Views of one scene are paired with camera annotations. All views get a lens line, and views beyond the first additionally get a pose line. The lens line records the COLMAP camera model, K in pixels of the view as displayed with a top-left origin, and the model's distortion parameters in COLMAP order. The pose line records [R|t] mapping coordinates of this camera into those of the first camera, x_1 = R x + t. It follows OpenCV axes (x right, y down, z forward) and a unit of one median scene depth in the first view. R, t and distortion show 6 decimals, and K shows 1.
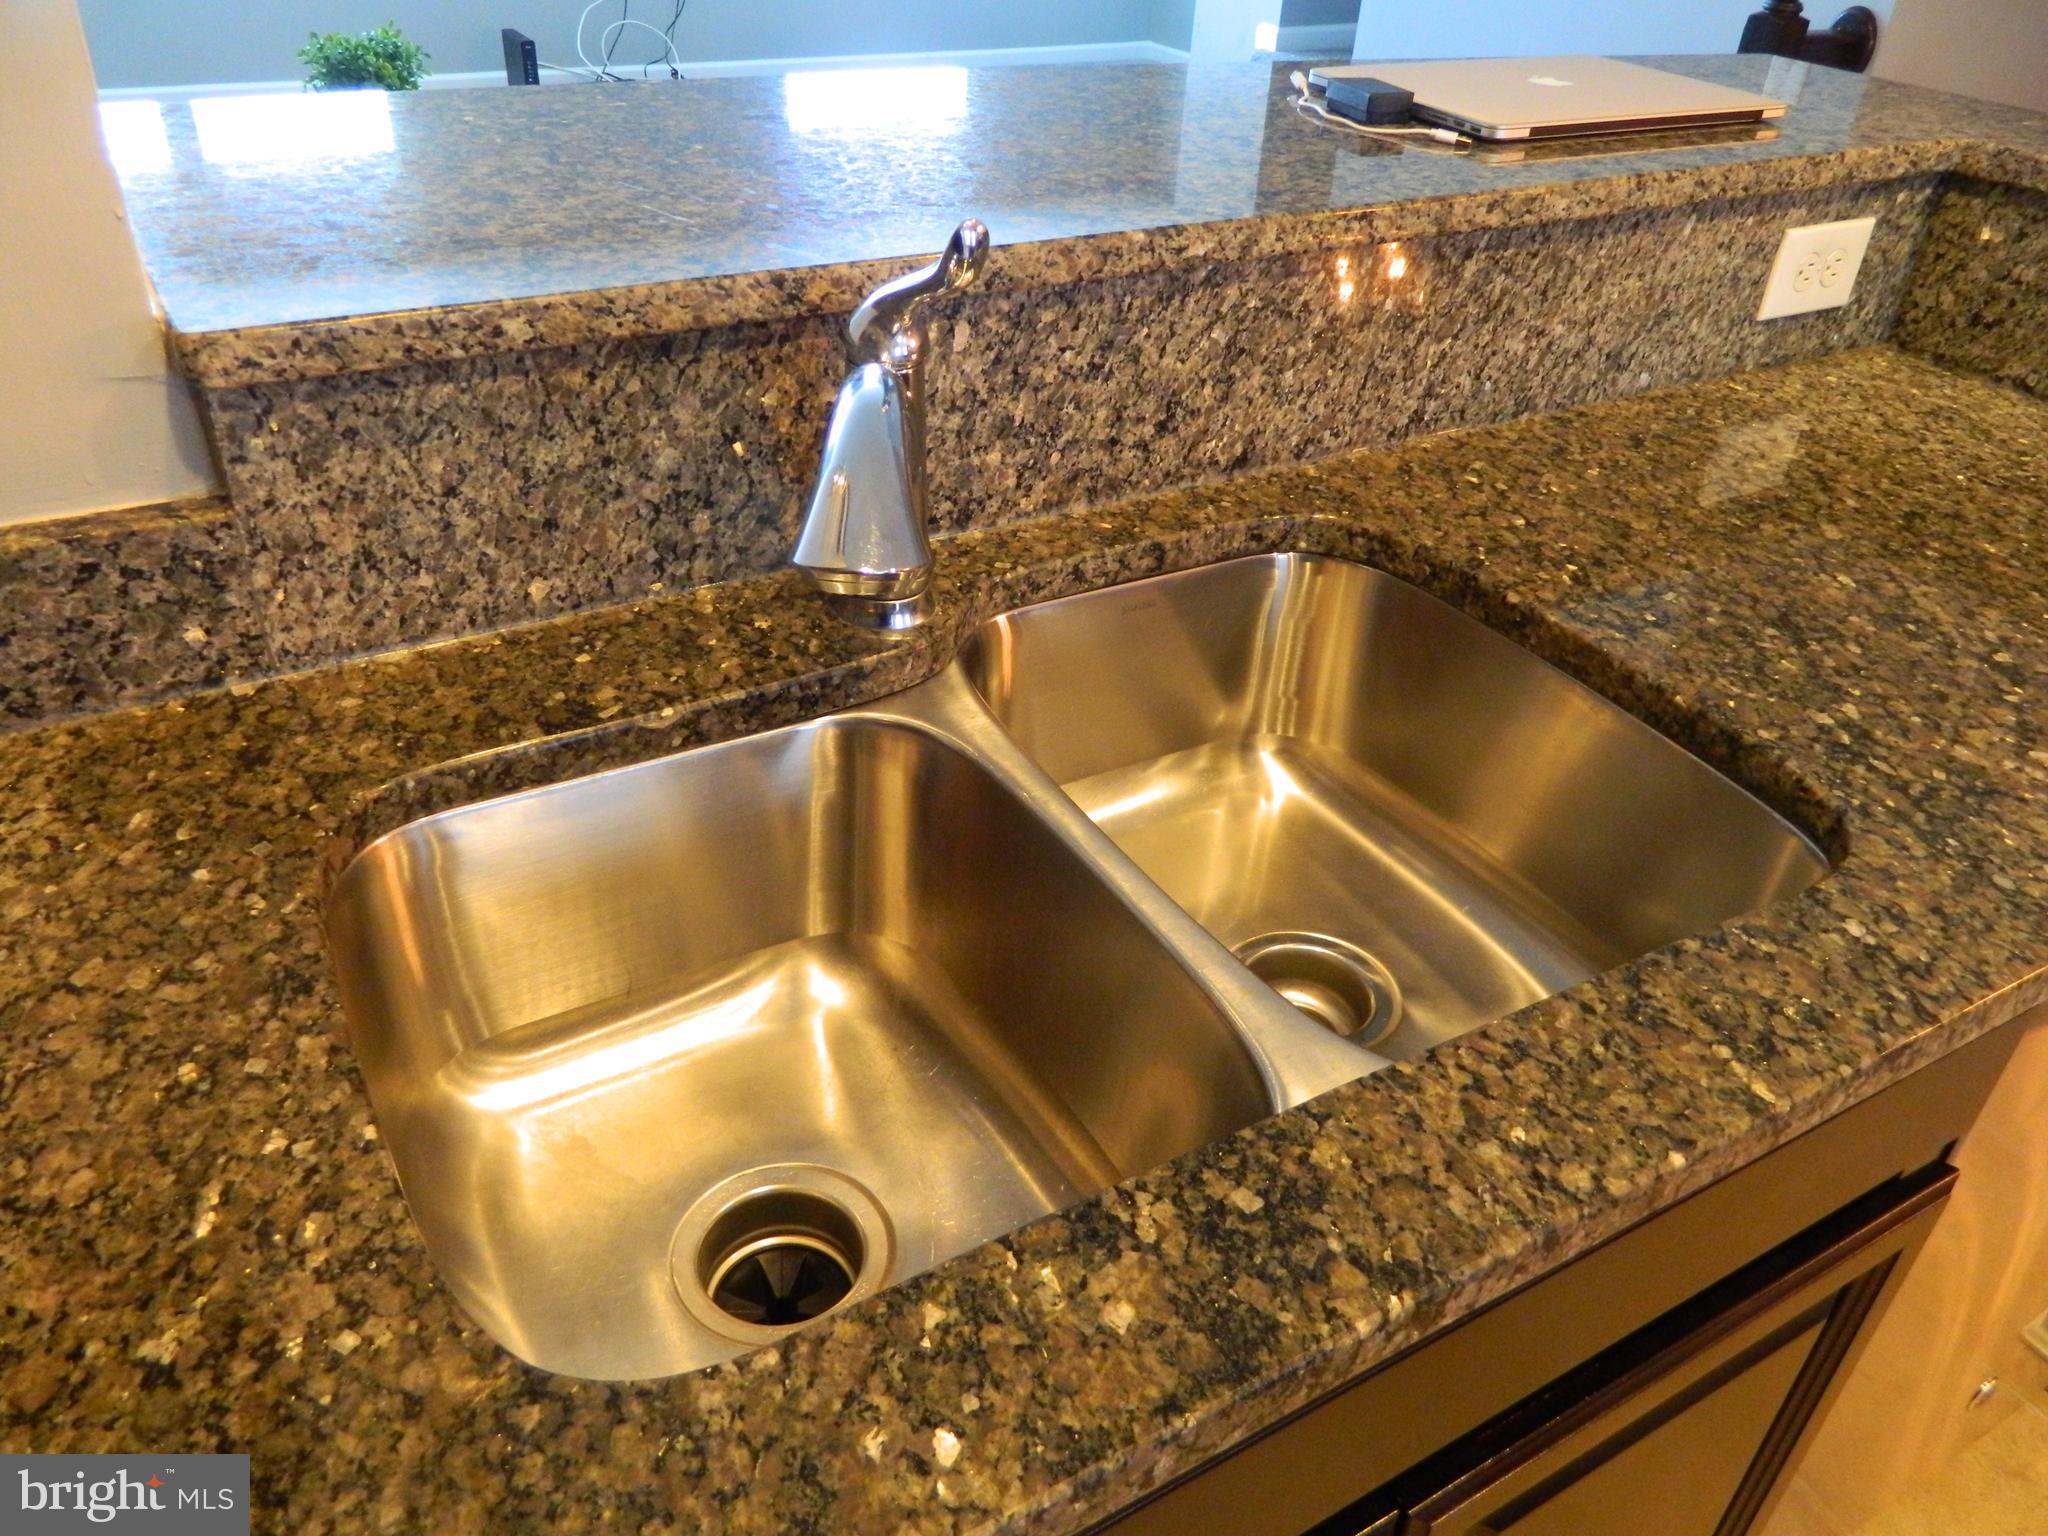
lens RADIAL K [[1557.9, 0, 1025.3], [0, 1557.9, 769.6], [0, 0, 1]] dist [0.029068, -0.015098]
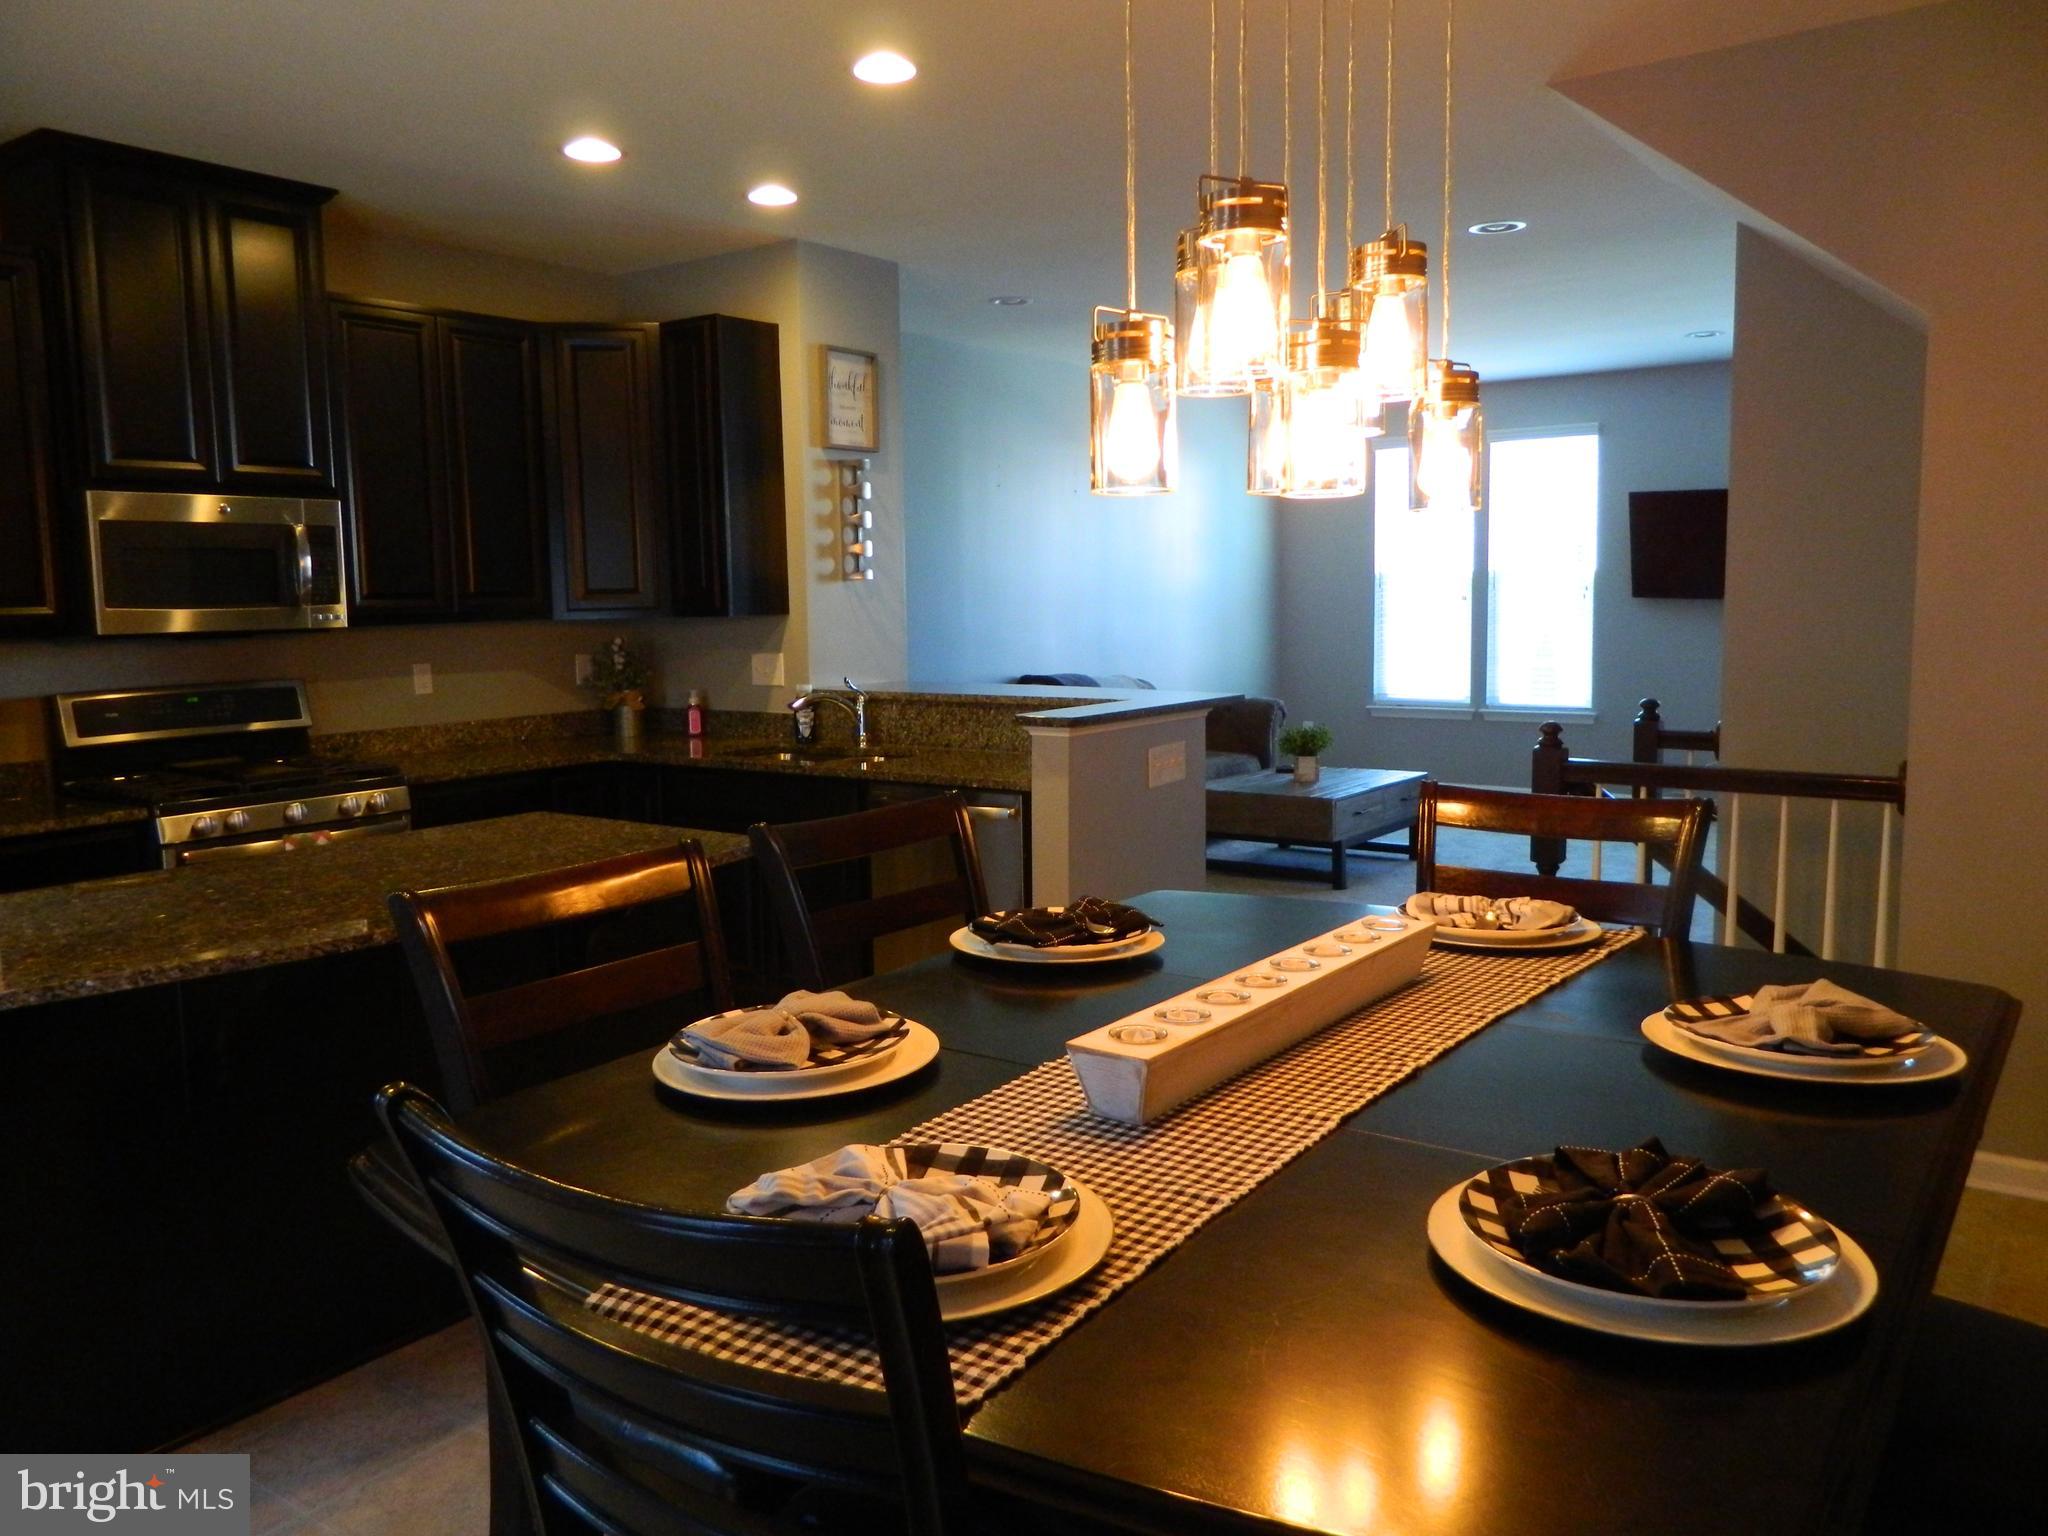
lens RADIAL K [[1557.9, 0, 1033.7], [0, 1557.9, 755.9], [0, 0, 1]] dist [0.029068, -0.015098]
pose [[0.389507, 0.038805, -0.920206, 4.740783], [-0.478199, 0.862412, -0.166045, 0.504220], [0.787153, 0.504717, 0.354472, -0.458913]]
